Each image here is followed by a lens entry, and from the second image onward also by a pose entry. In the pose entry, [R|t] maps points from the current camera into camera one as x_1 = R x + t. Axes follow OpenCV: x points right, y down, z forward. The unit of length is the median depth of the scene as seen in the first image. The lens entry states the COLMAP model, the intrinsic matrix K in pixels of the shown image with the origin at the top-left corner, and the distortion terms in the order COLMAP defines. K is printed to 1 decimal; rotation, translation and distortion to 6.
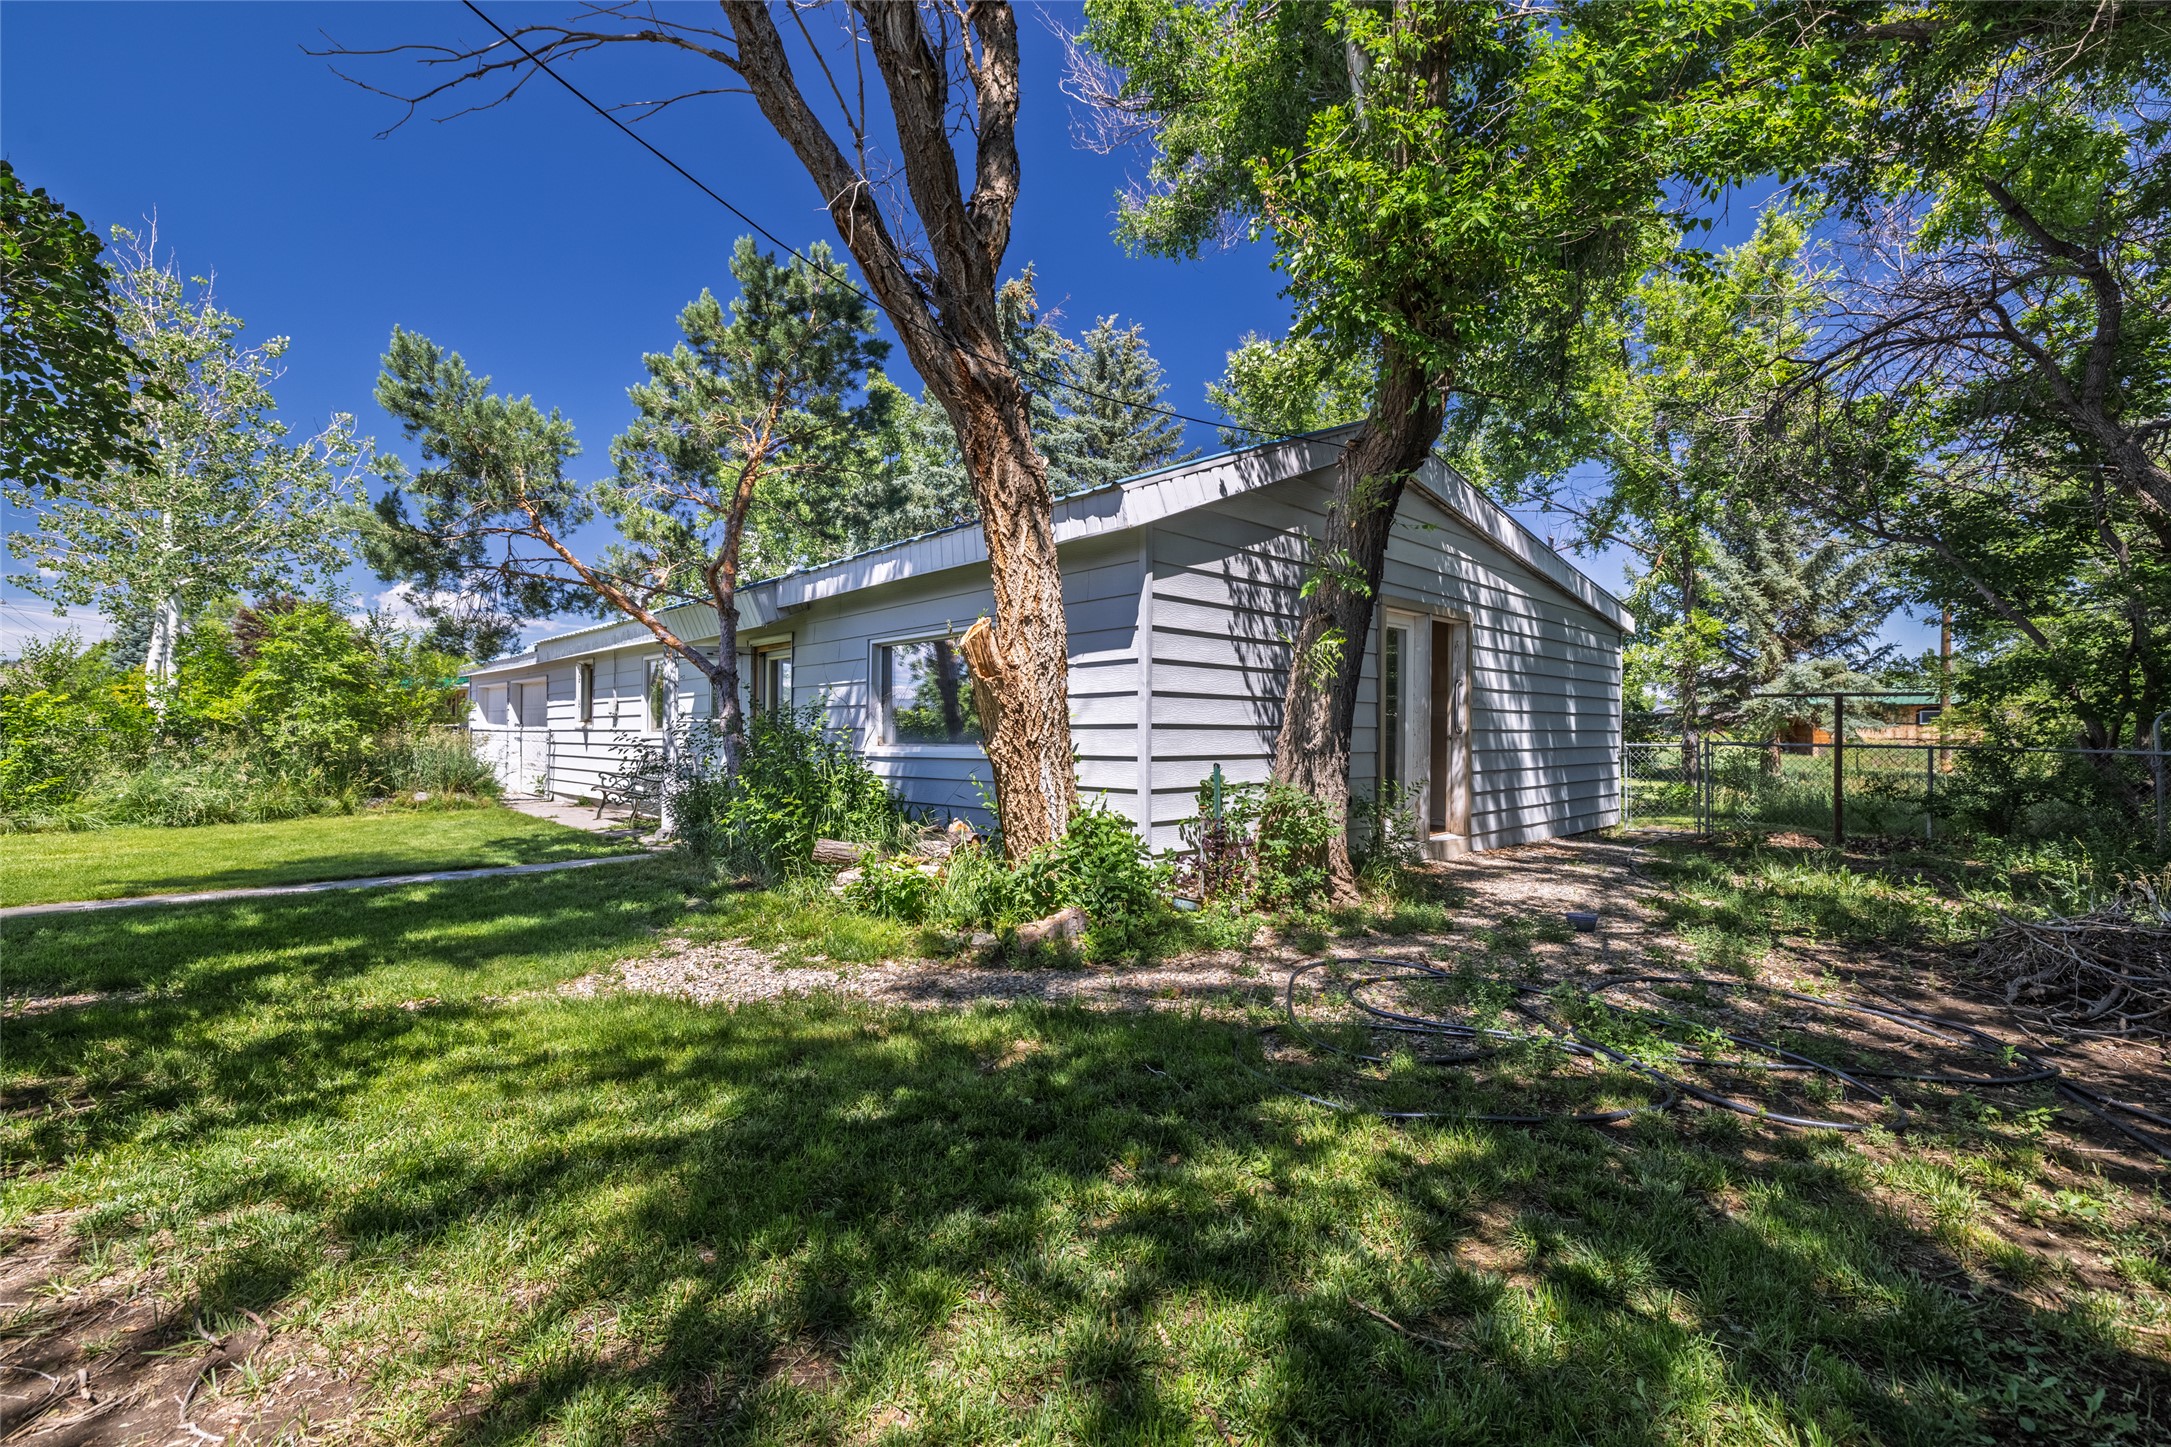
lens RADIAL K [[909.8, 0, 1085.0], [0, 909.8, 723.7], [0, 0, 1]] dist [-0.000376, 0.000697]
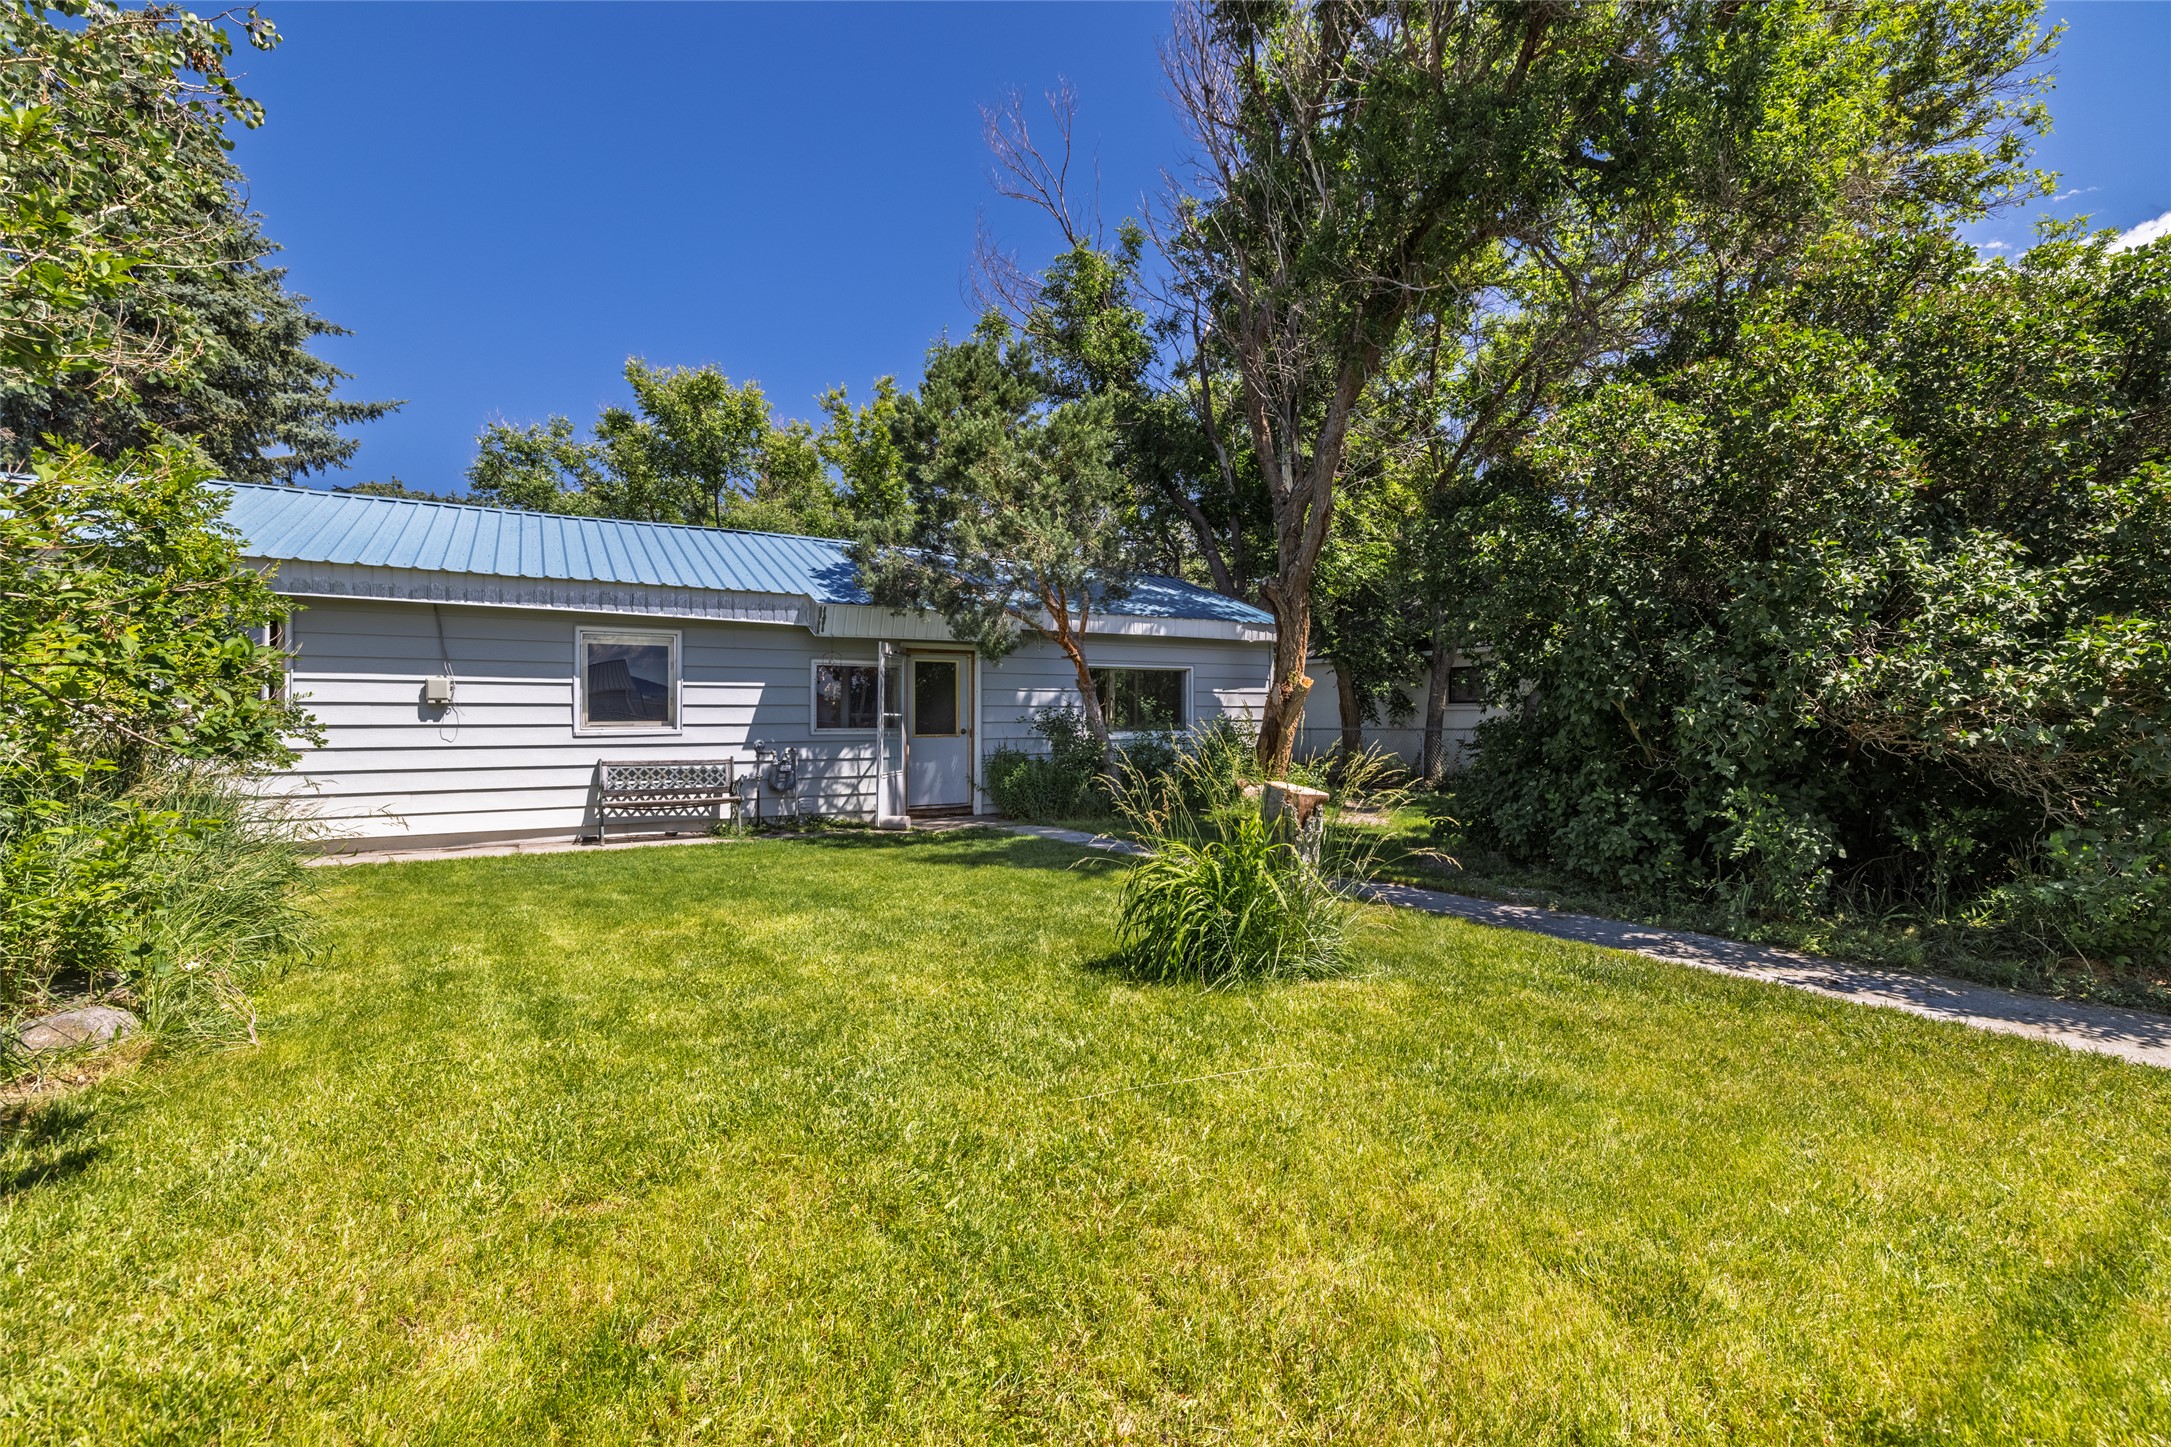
lens RADIAL K [[909.8, 0, 1085.7], [0, 909.8, 721.9], [0, 0, 1]] dist [-0.000376, 0.000697]
pose [[0.232503, -0.001100, 0.972595, -1.611882], [-0.005003, 0.999985, 0.002327, 0.001327], [-0.972583, -0.005407, 0.232493, 0.618269]]
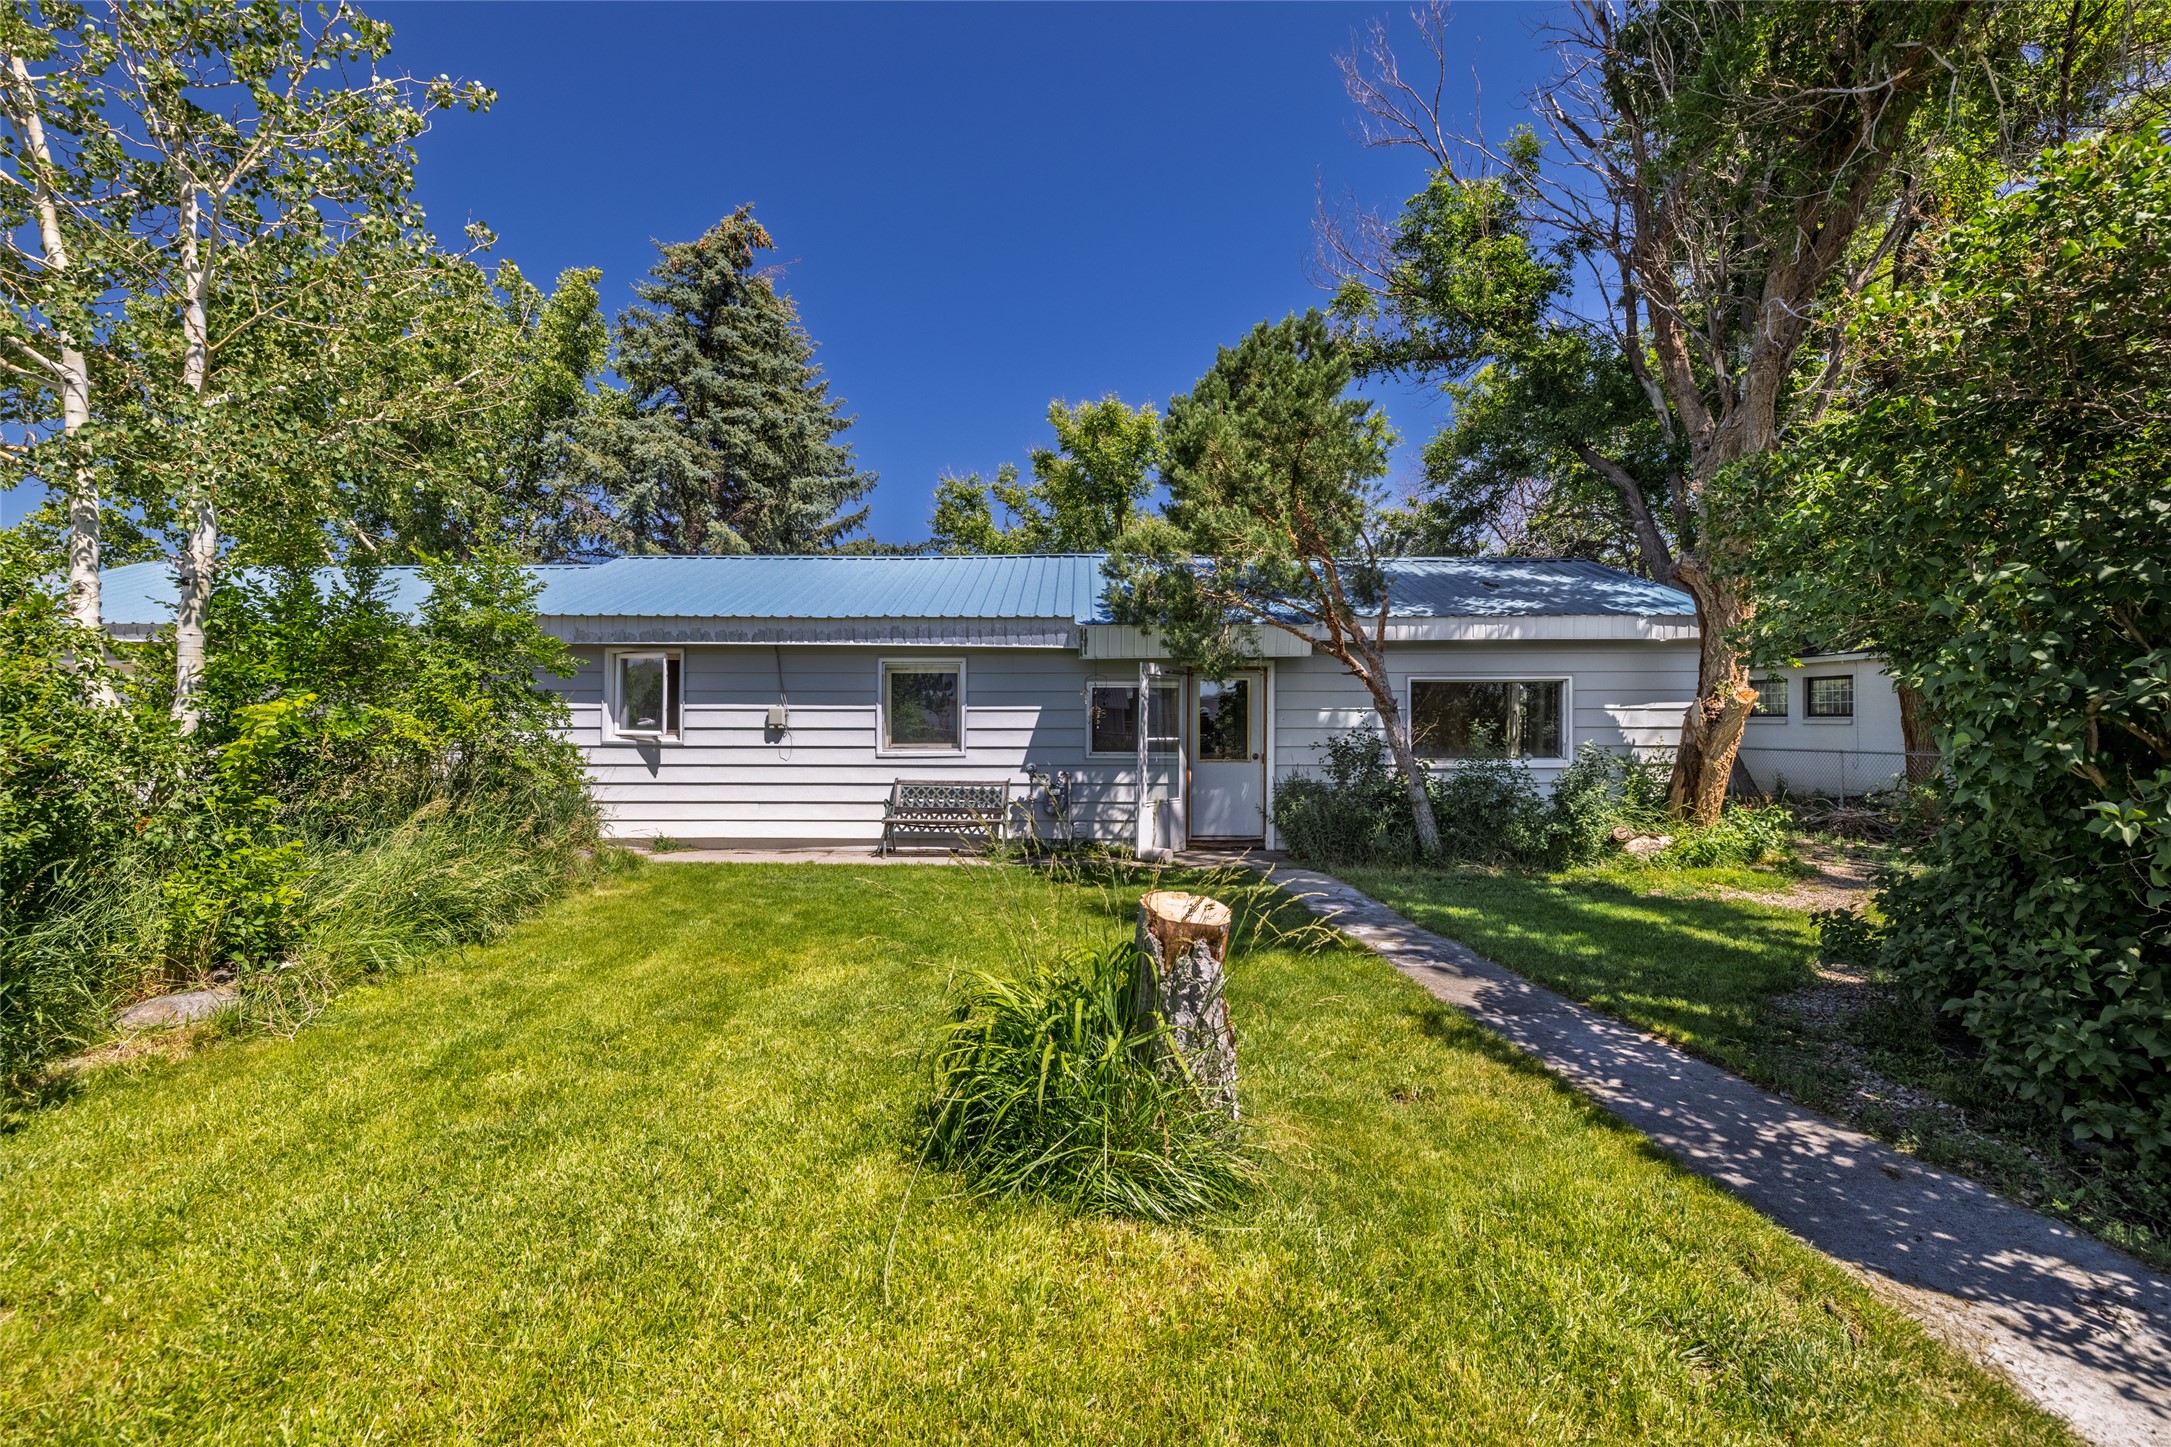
lens RADIAL K [[909.8, 0, 1091.4], [0, 909.8, 713.7], [0, 0, 1]] dist [-0.000376, 0.000697]
pose [[0.699369, 0.007906, 0.714717, -1.366580], [-0.007232, 0.999966, -0.003984, -0.030502], [-0.714724, -0.002382, 0.699403, 0.417239]]
